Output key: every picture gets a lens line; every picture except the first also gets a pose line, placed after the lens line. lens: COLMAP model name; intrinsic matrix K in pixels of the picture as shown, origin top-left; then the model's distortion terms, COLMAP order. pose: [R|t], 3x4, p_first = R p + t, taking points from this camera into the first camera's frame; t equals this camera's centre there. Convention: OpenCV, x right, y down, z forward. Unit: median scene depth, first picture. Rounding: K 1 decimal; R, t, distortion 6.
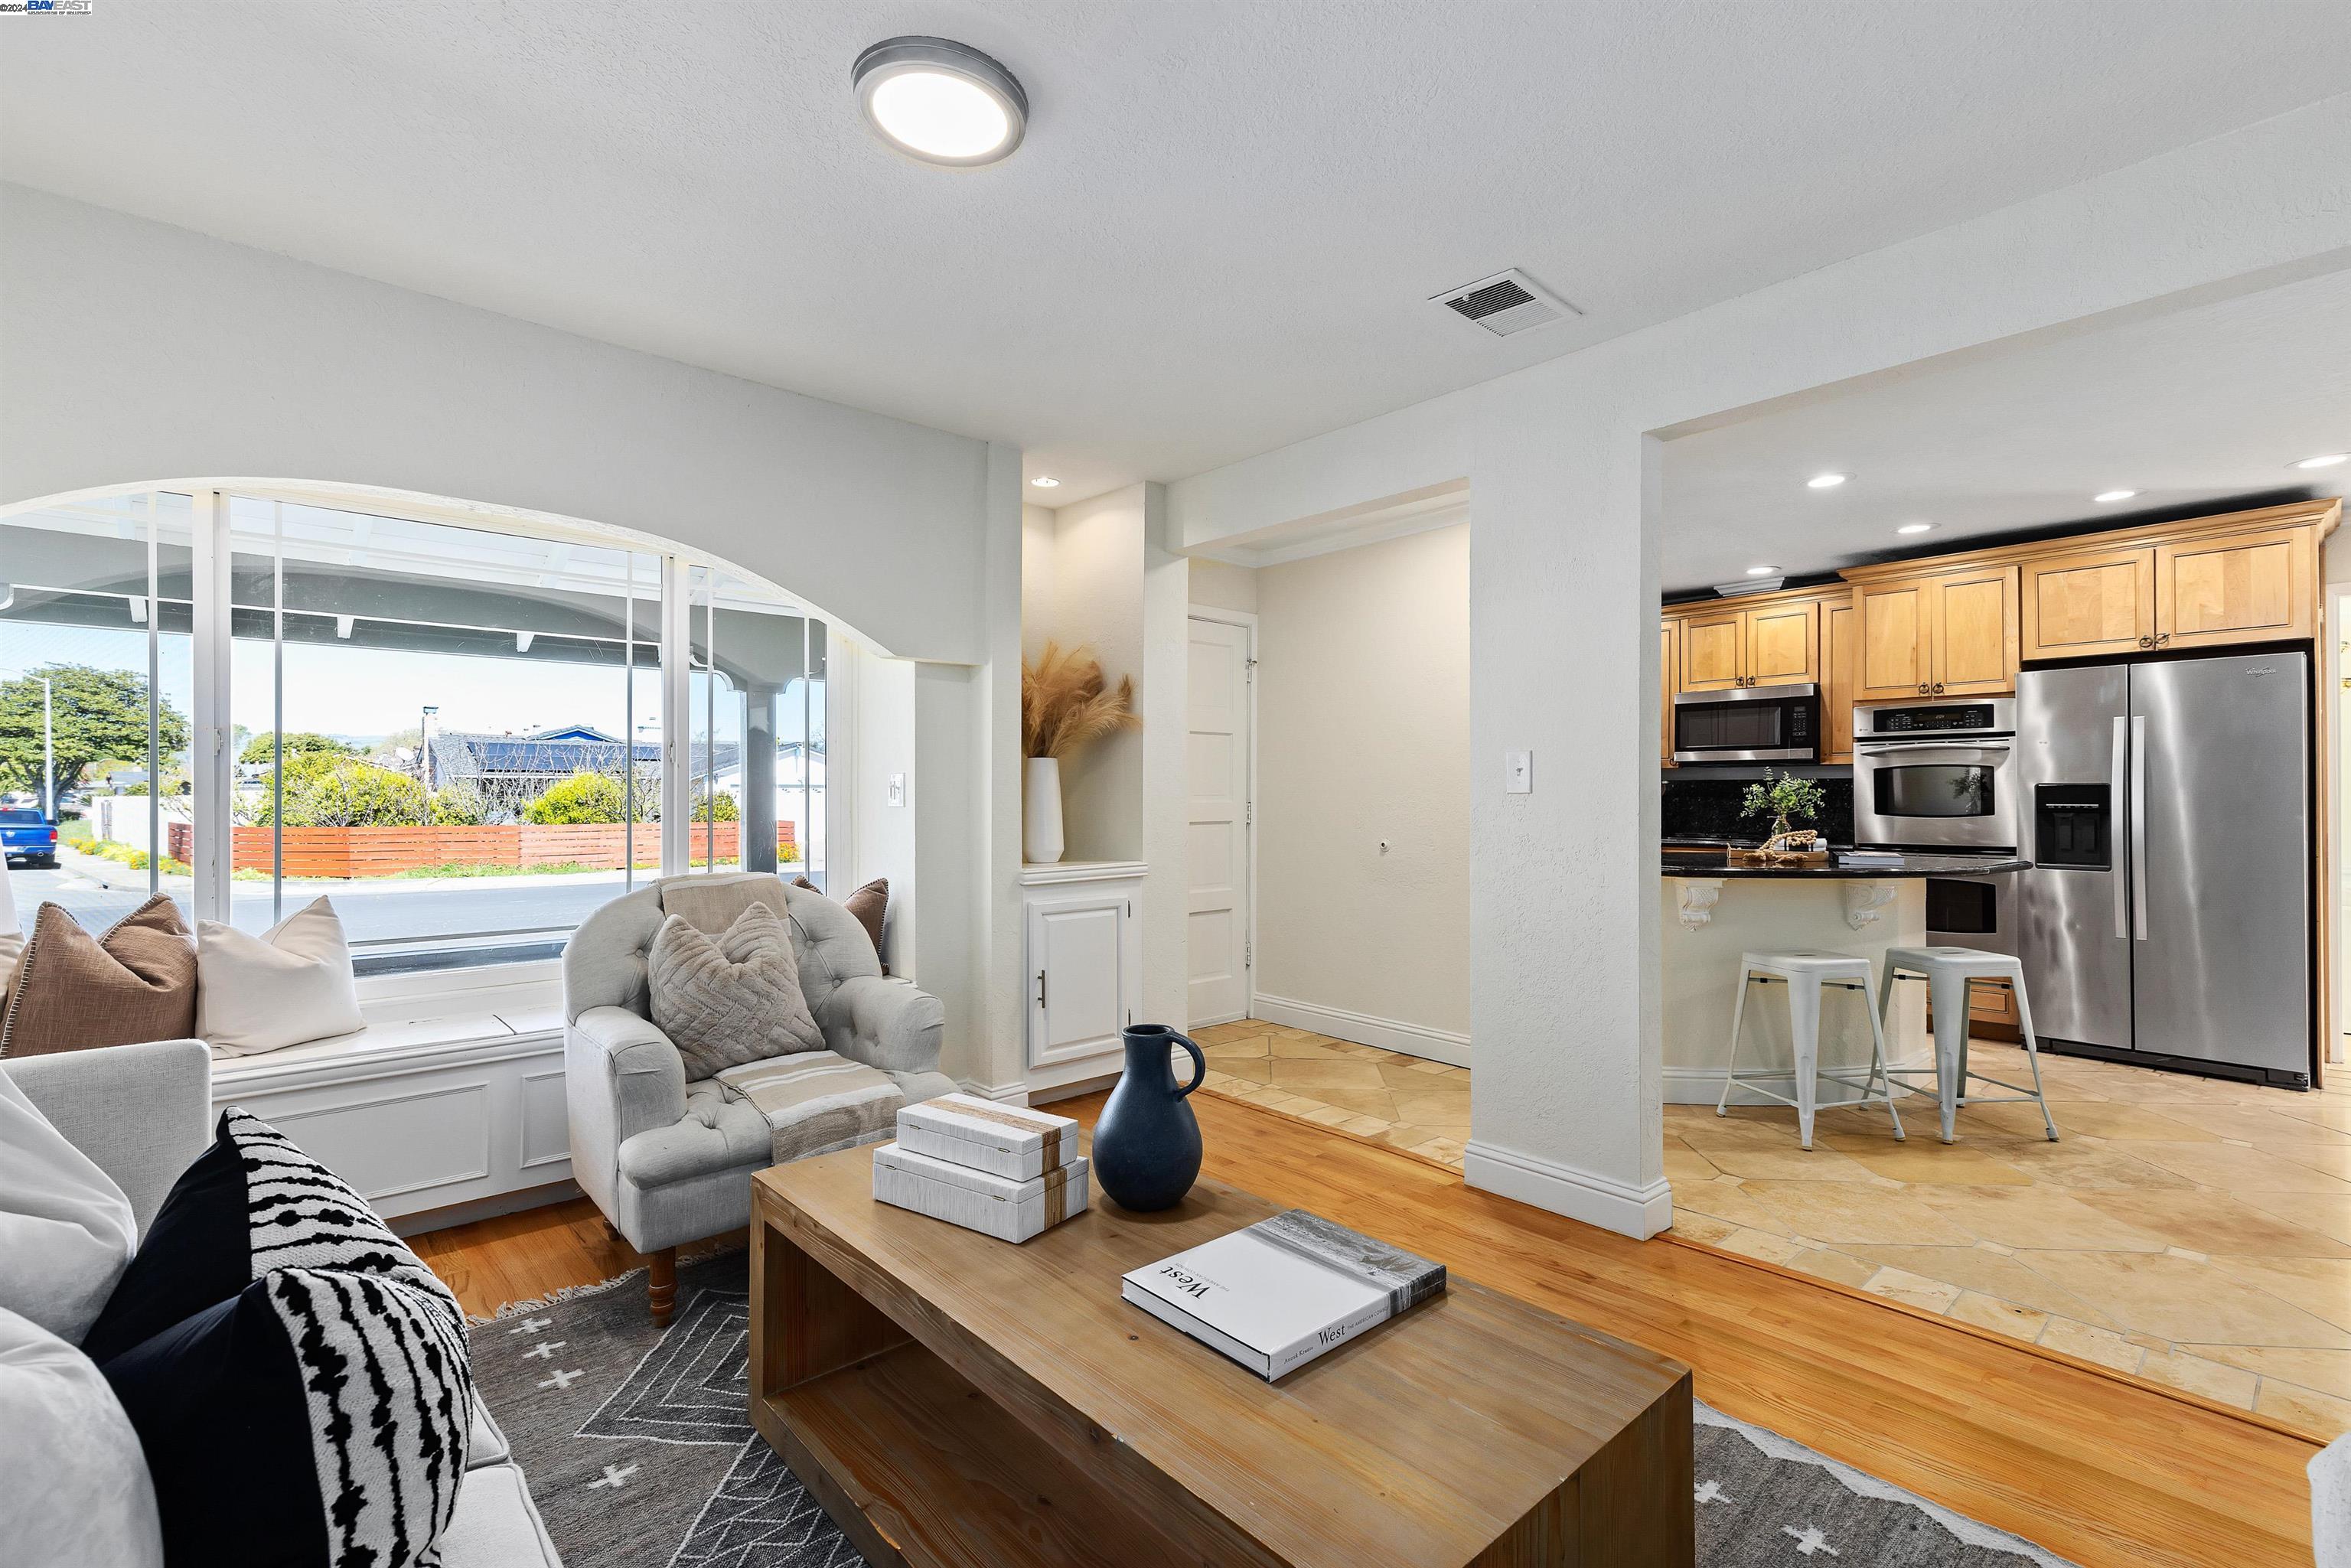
lens RADIAL K [[1074.6, 0, 1168.0], [0, 1074.6, 788.5], [0, 0, 1]] dist [0.009838, -0.003571]
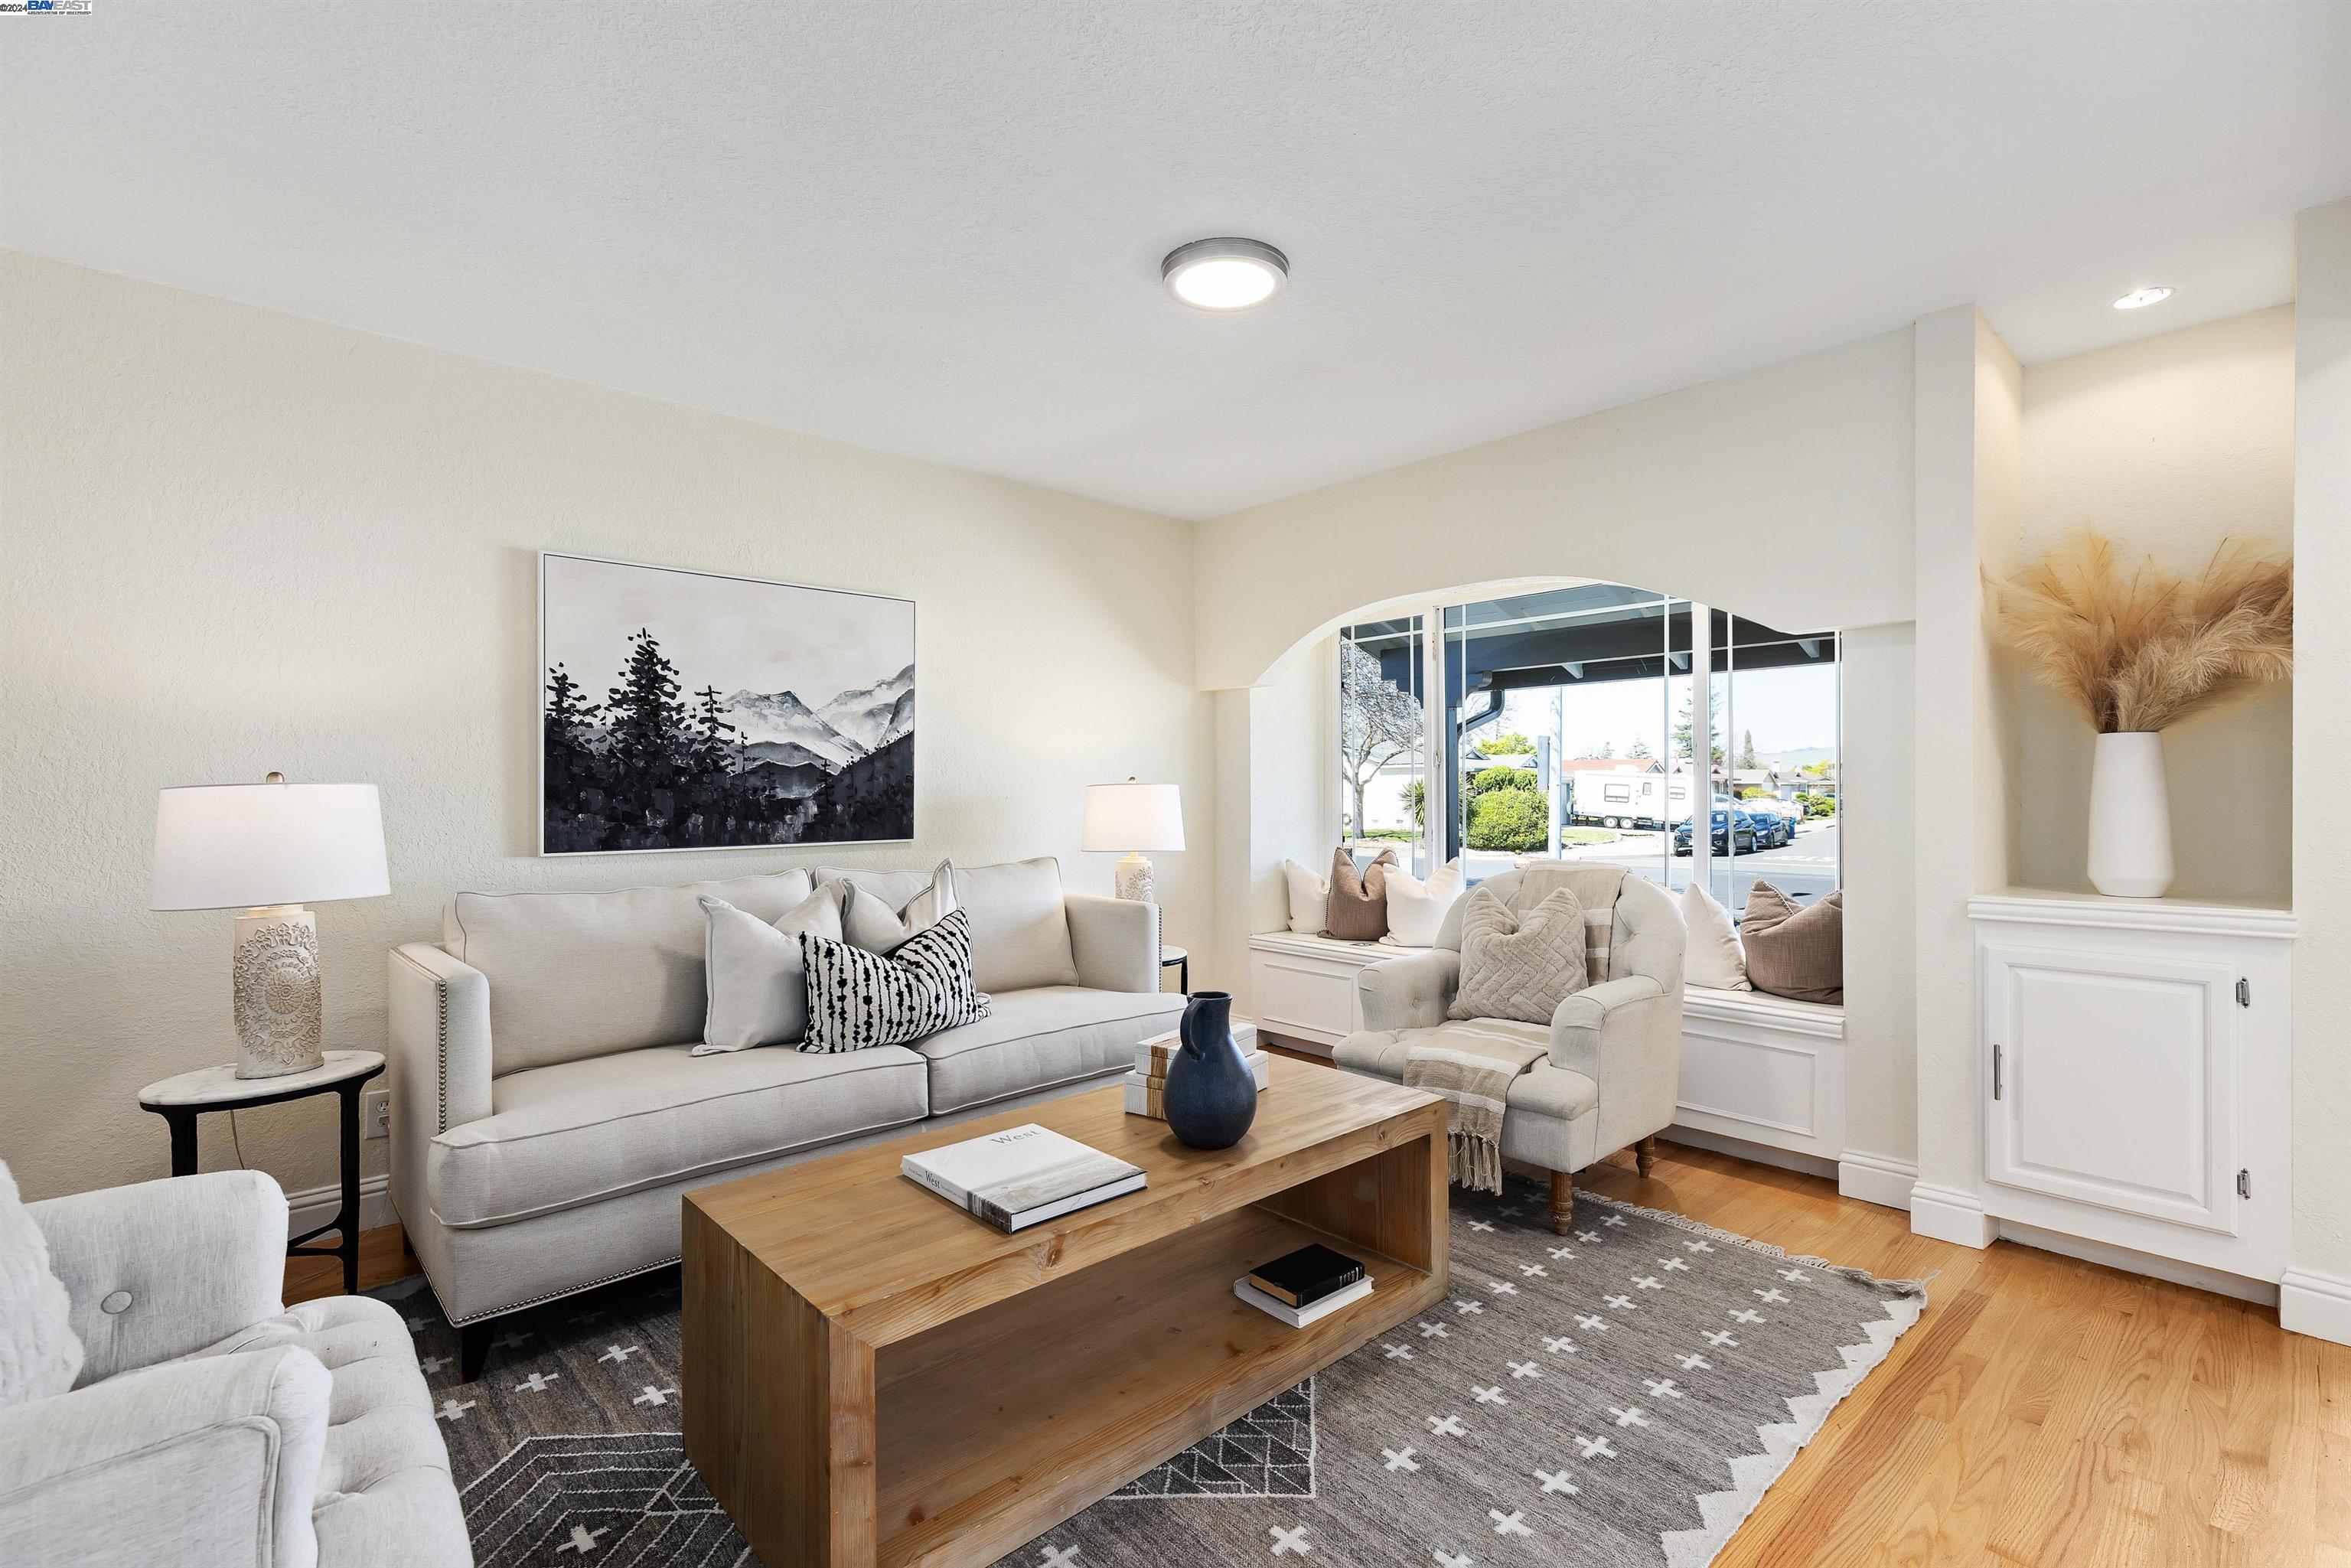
lens RADIAL K [[1074.6, 0, 1247.3], [0, 1074.6, 767.5], [0, 0, 1]] dist [0.009838, -0.003571]
pose [[0.042035, -0.023360, -0.998843, 0.435723], [0.007914, 0.999703, -0.023047, 0.002023], [0.999085, -0.006936, 0.042208, 0.374358]]
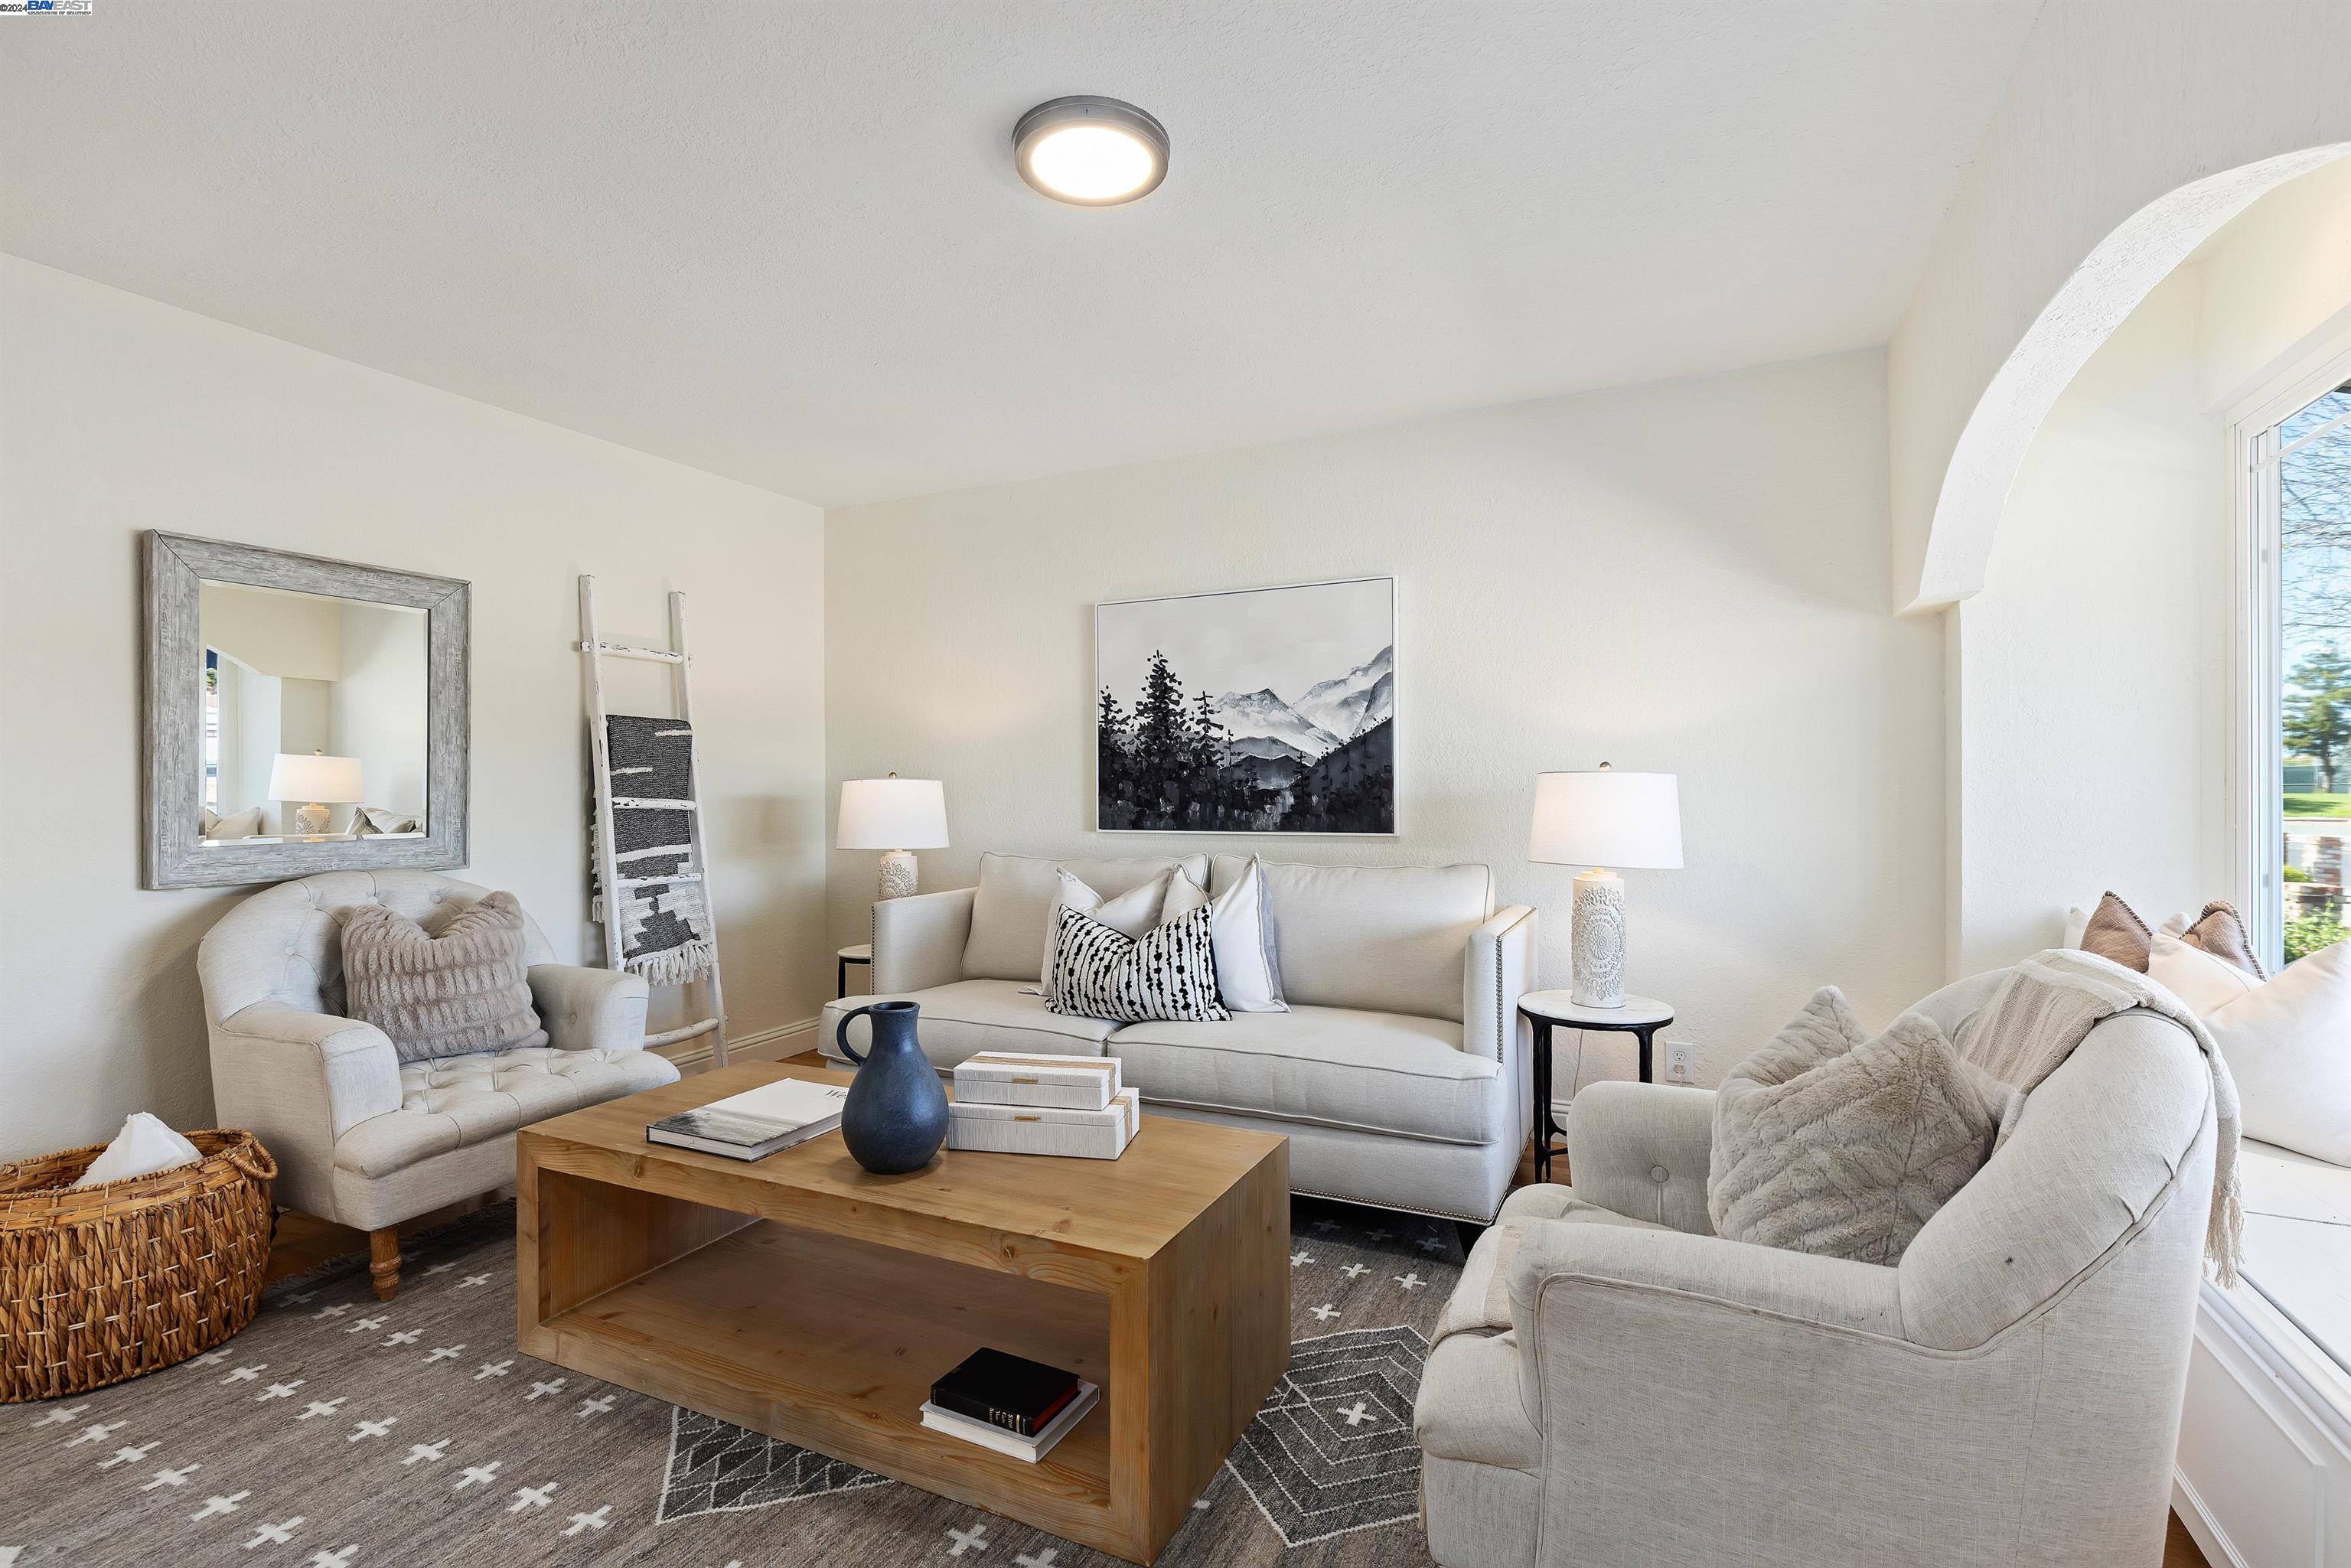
lens RADIAL K [[1074.6, 0, 1155.9], [0, 1074.6, 774.0], [0, 0, 1]] dist [0.009838, -0.003571]
pose [[-0.928632, -0.000828, -0.371002, 0.052125], [0.005315, 0.999865, -0.015535, 0.004246], [0.370965, -0.016398, -0.928502, 0.792082]]
